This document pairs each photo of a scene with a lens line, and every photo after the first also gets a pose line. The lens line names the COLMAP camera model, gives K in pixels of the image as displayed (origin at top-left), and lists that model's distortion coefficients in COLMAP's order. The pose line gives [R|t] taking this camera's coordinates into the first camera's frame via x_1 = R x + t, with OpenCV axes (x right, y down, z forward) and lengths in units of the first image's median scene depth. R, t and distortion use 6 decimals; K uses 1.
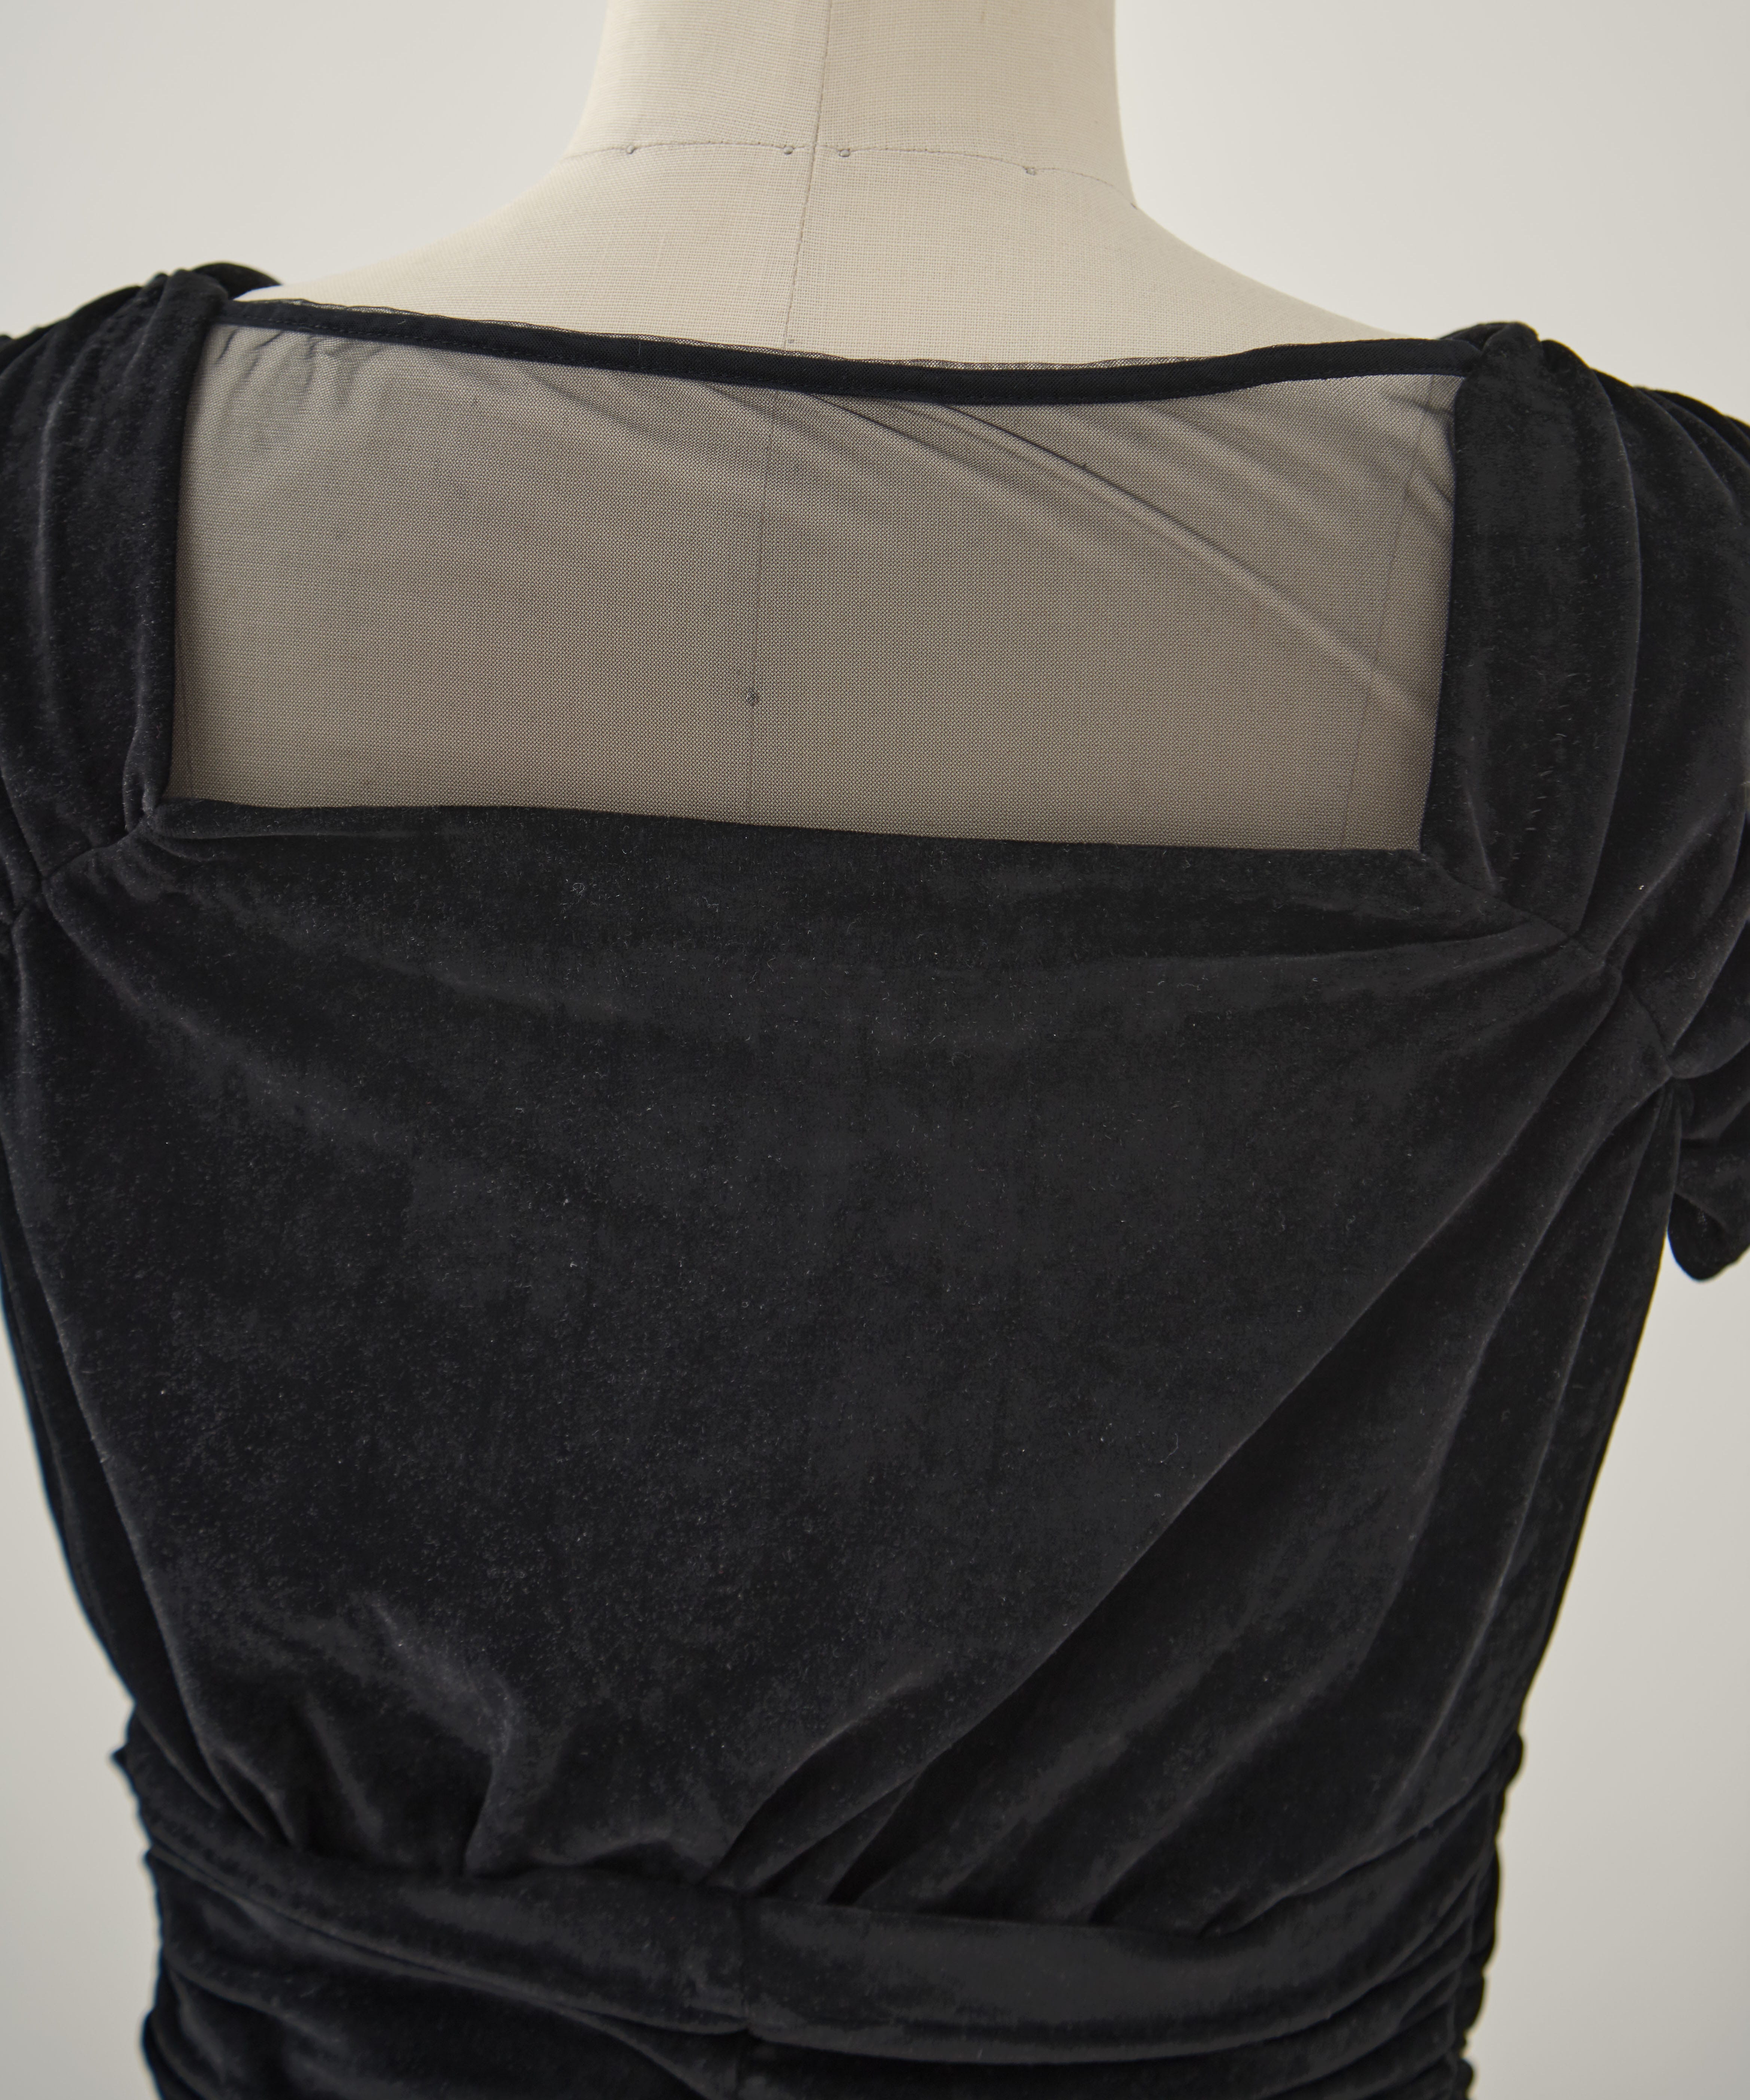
lens RADIAL K [[6908.1, 0, 924.6], [0, 6908.1, 812.7], [0, 0, 1]] dist [0.074955, 0.000000]
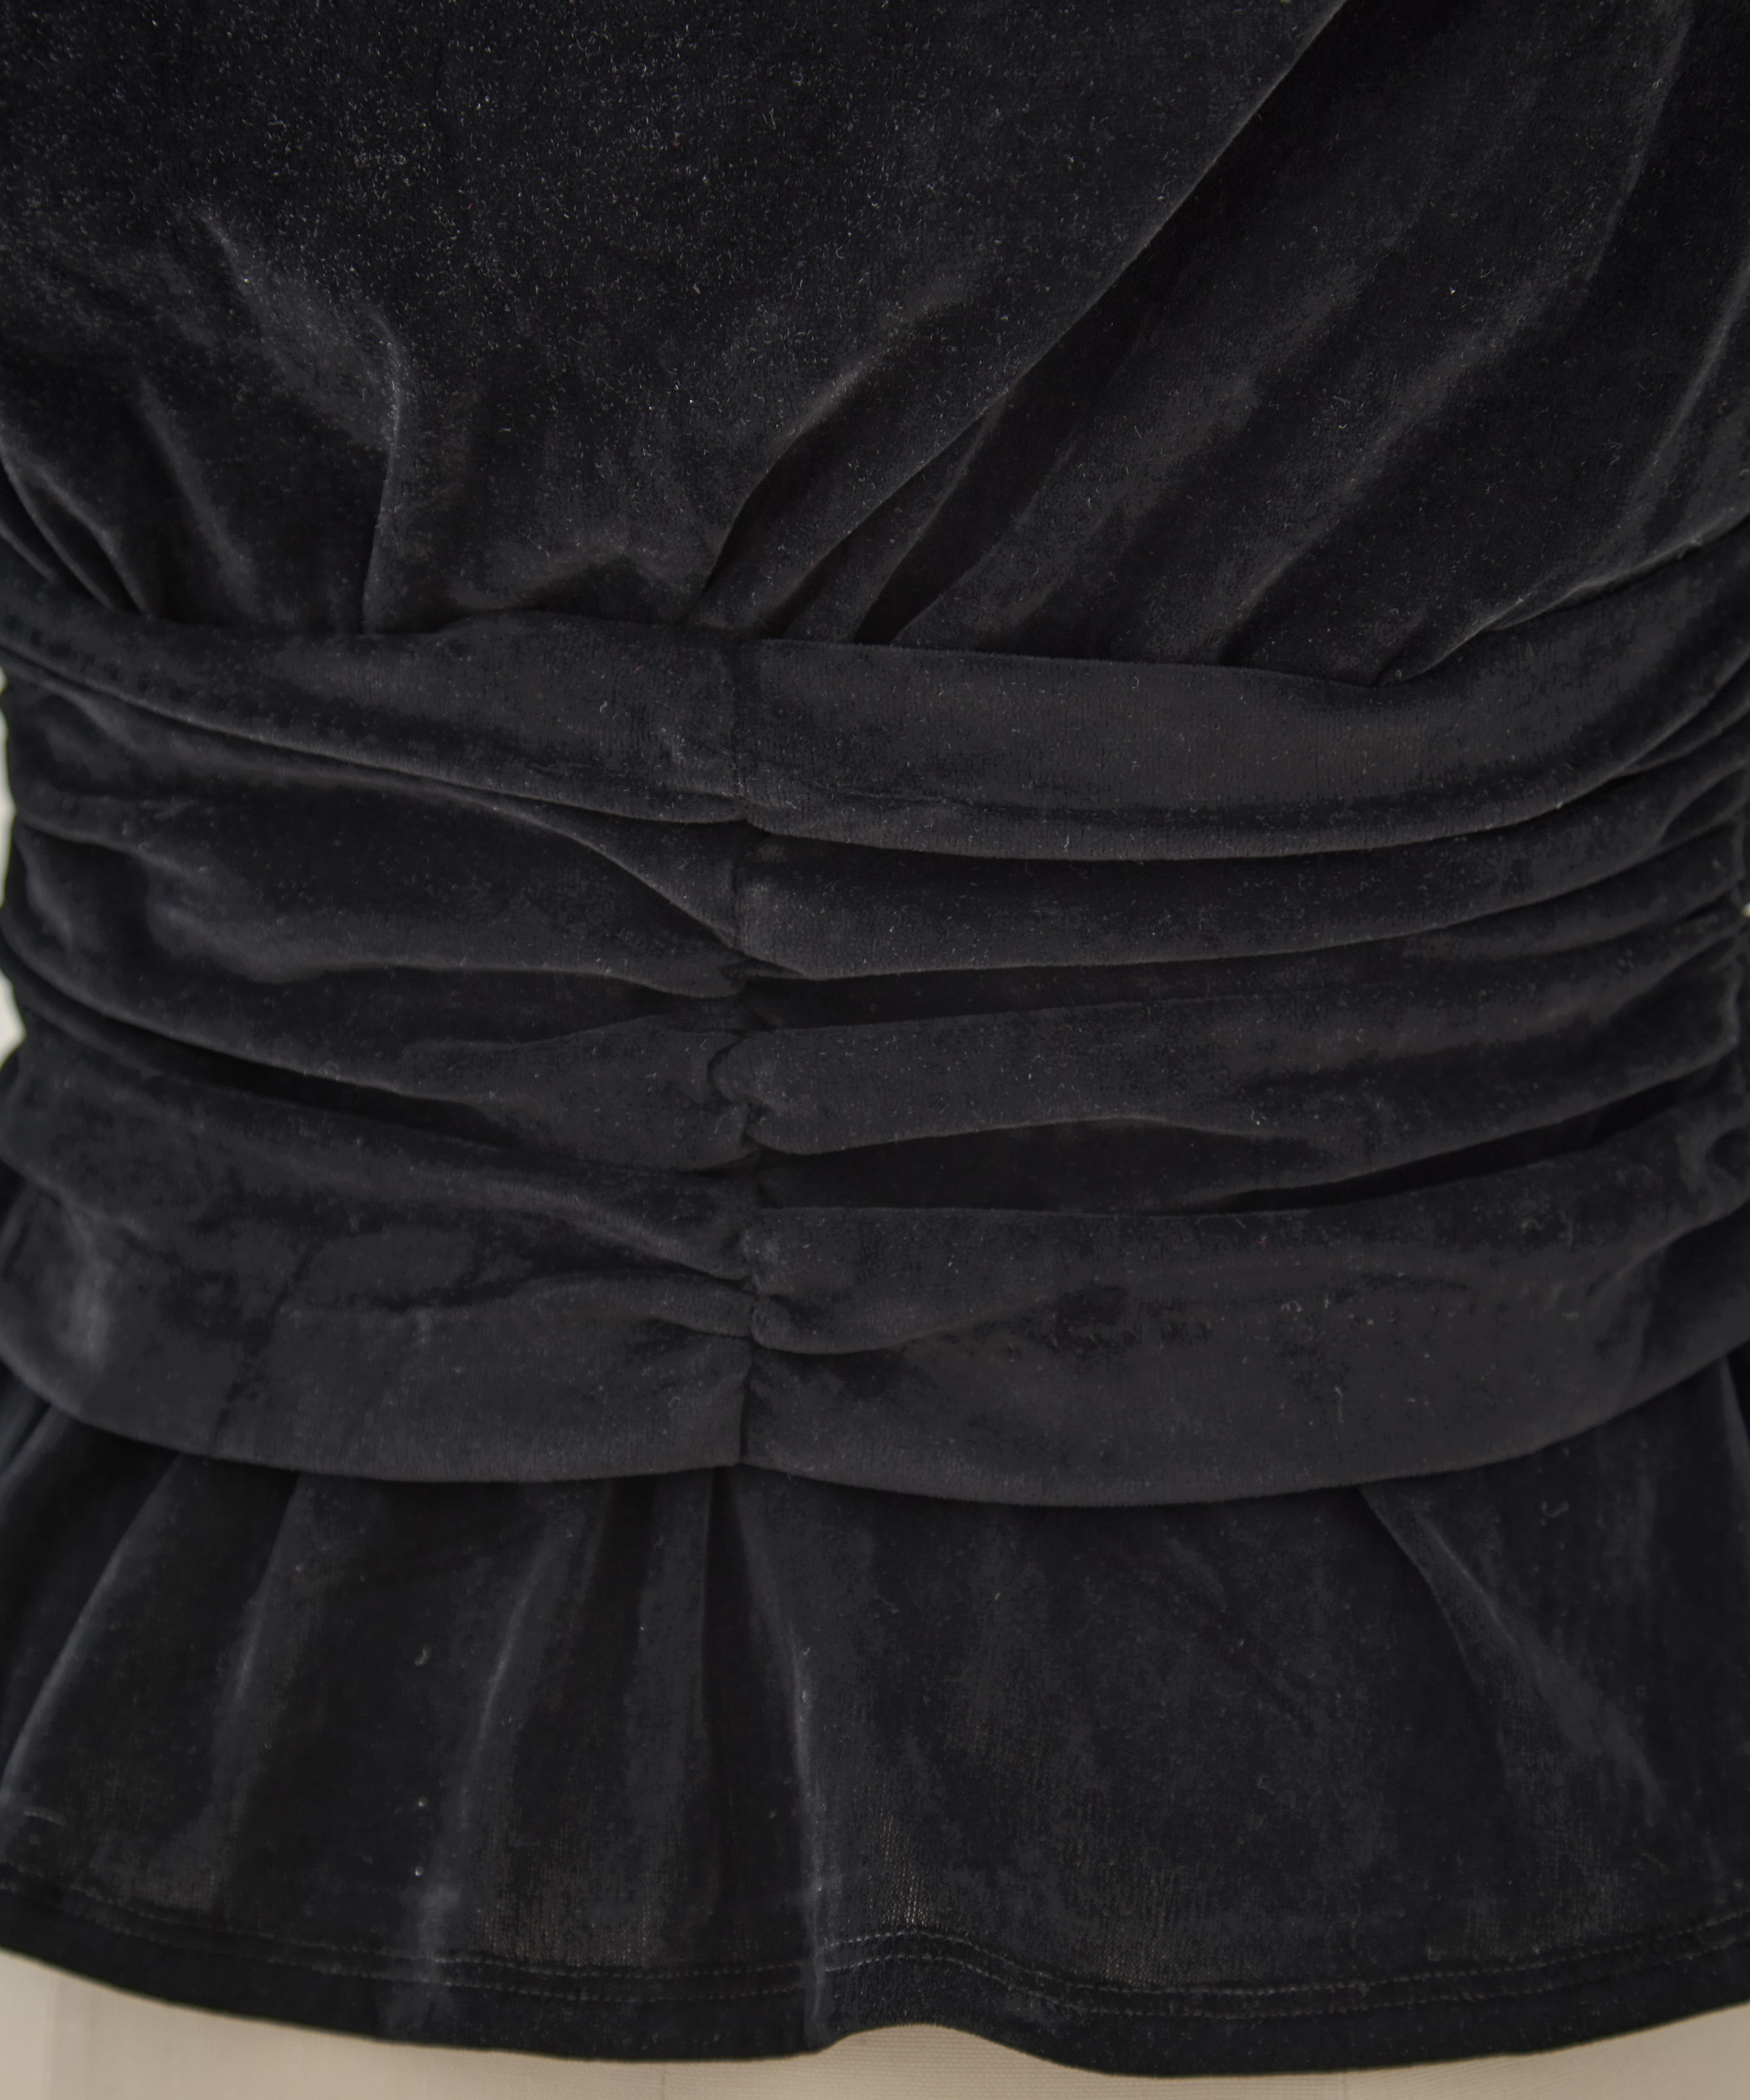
lens RADIAL K [[6908.2, 0, 881.7], [0, 6908.2, 1070.1], [0, 0, 1]] dist [0.074955, 0.000000]
pose [[0.996601, -0.015555, -0.080897, 0.047133], [0.020616, 0.997857, 0.062102, 0.159393], [0.079757, -0.063558, 0.994786, 0.285324]]
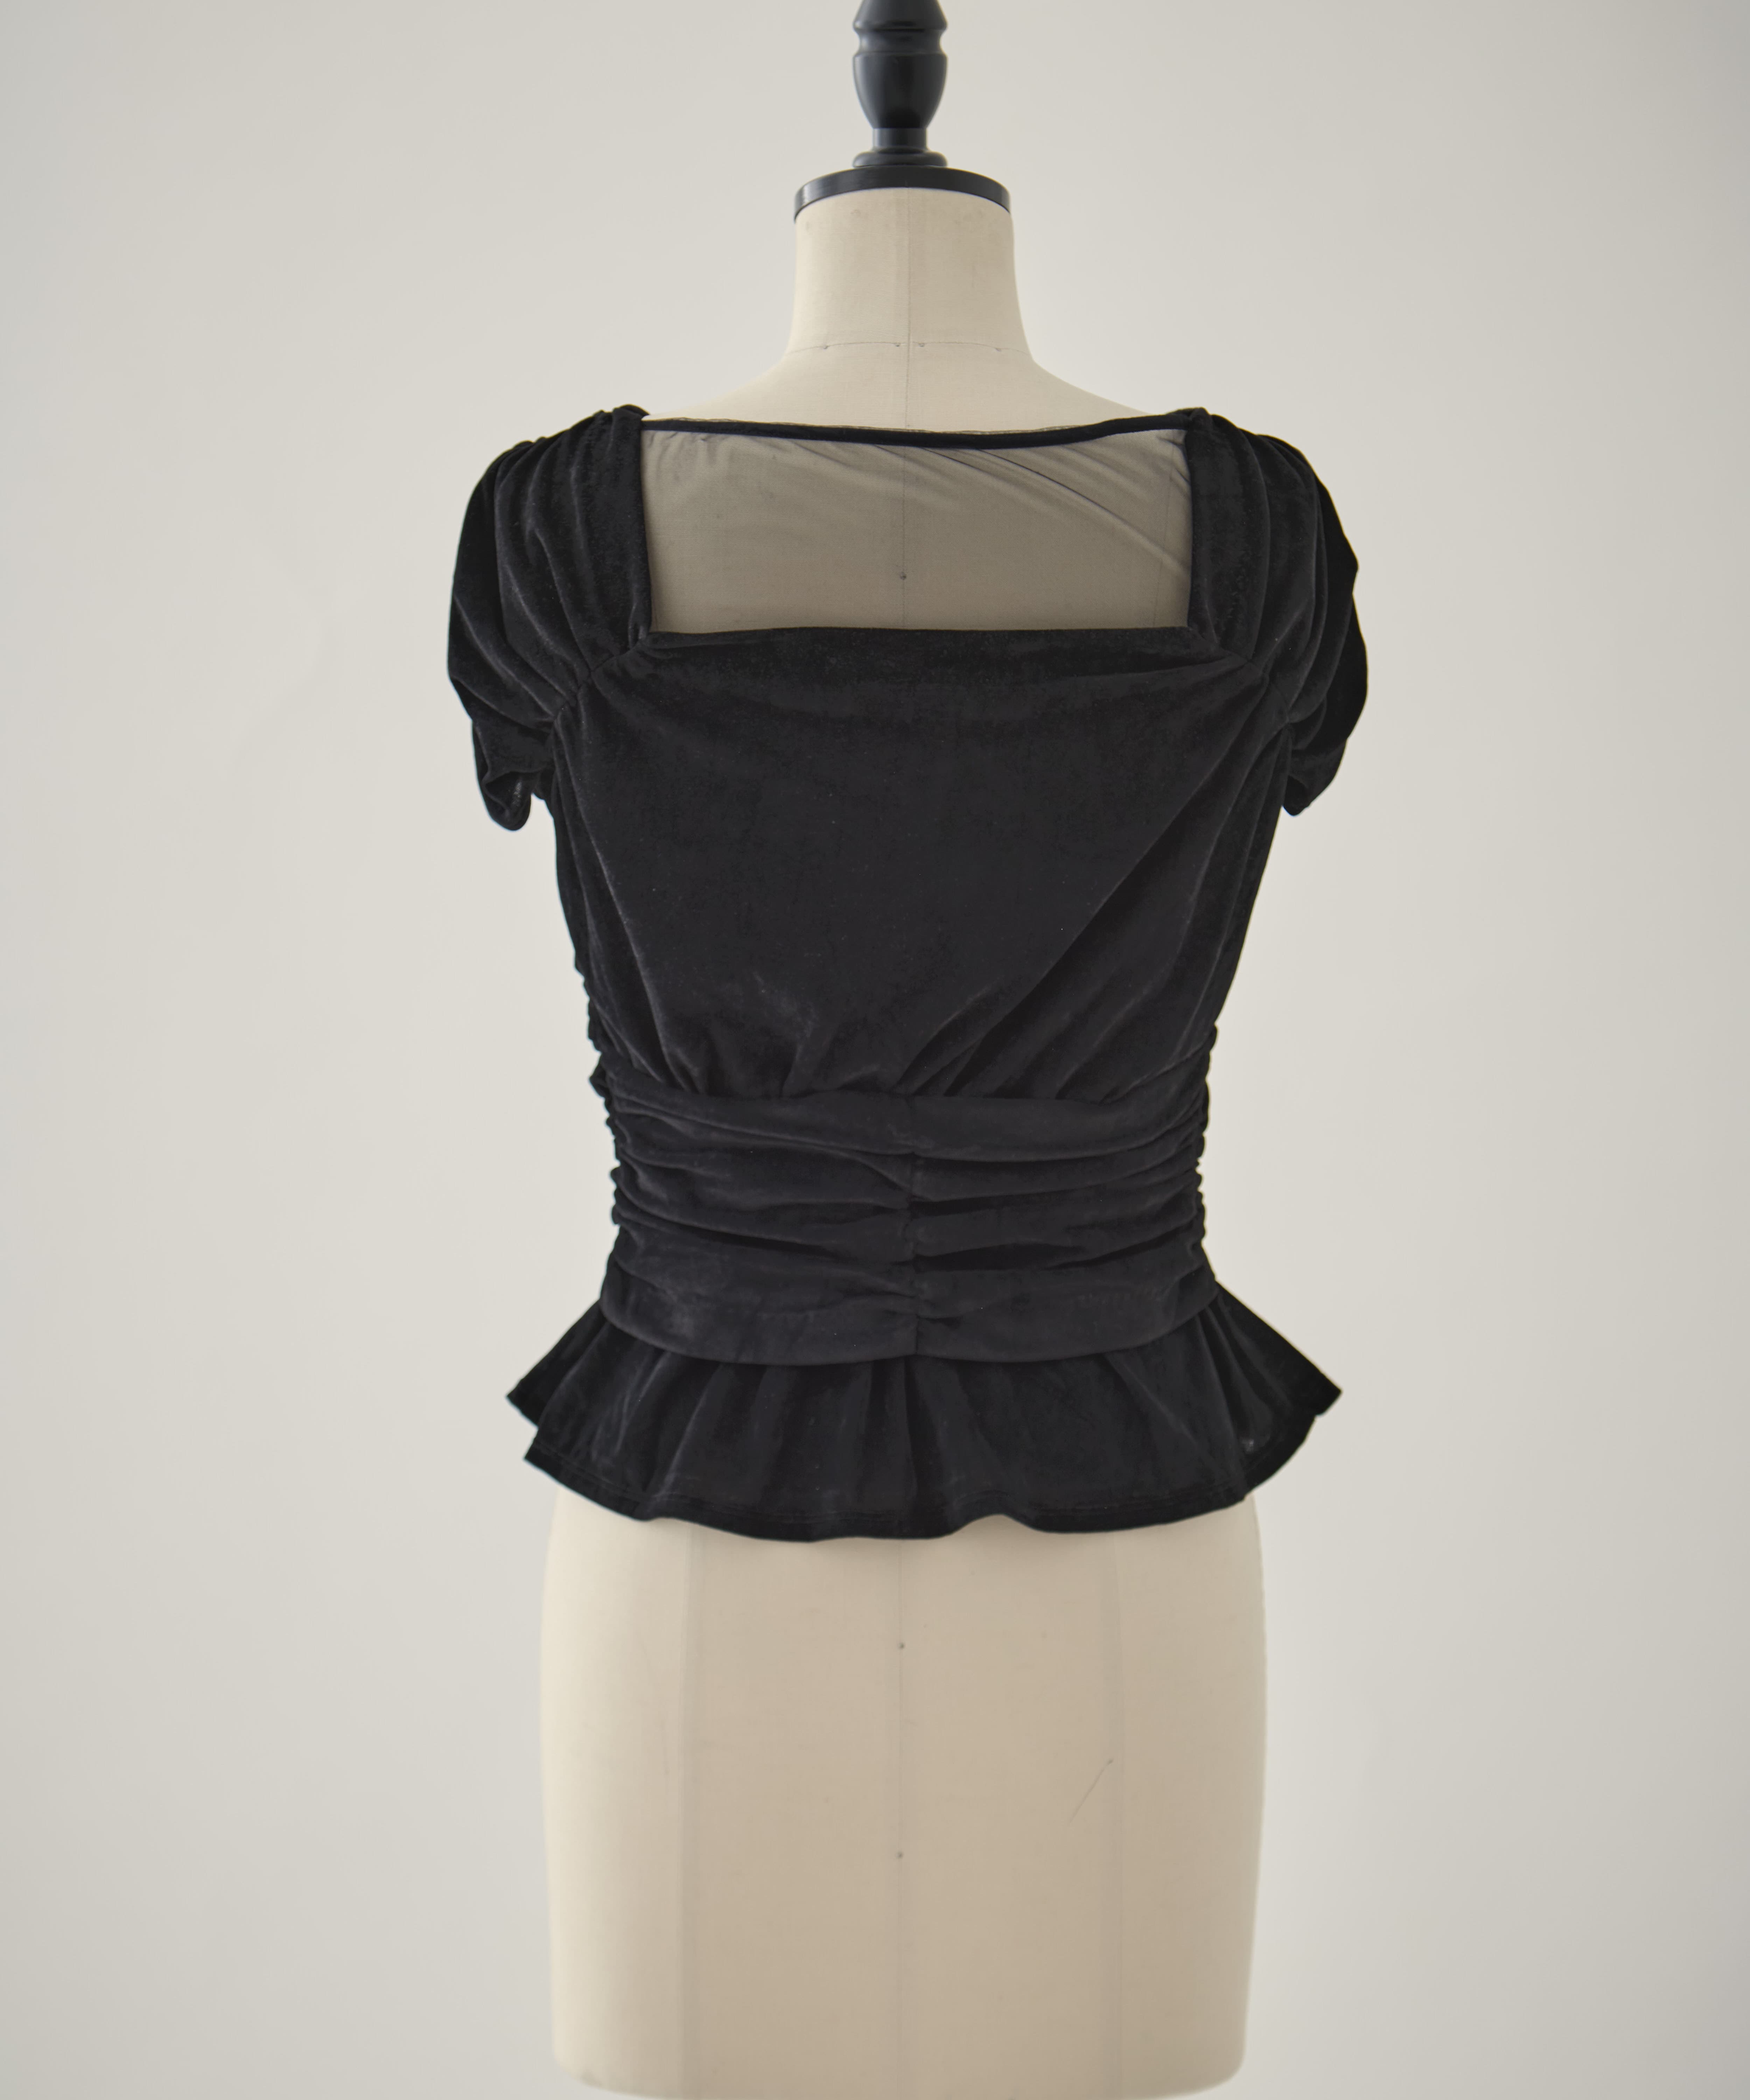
lens RADIAL K [[6908.2, 0, 870.1], [0, 6908.2, 1028.6], [0, 0, 1]] dist [0.074955, 0.000000]
pose [[0.988013, -0.051175, 0.145643, -0.381863], [0.050529, 0.998689, 0.008132, 0.116079], [-0.145869, -0.000676, 0.989304, -1.317587]]
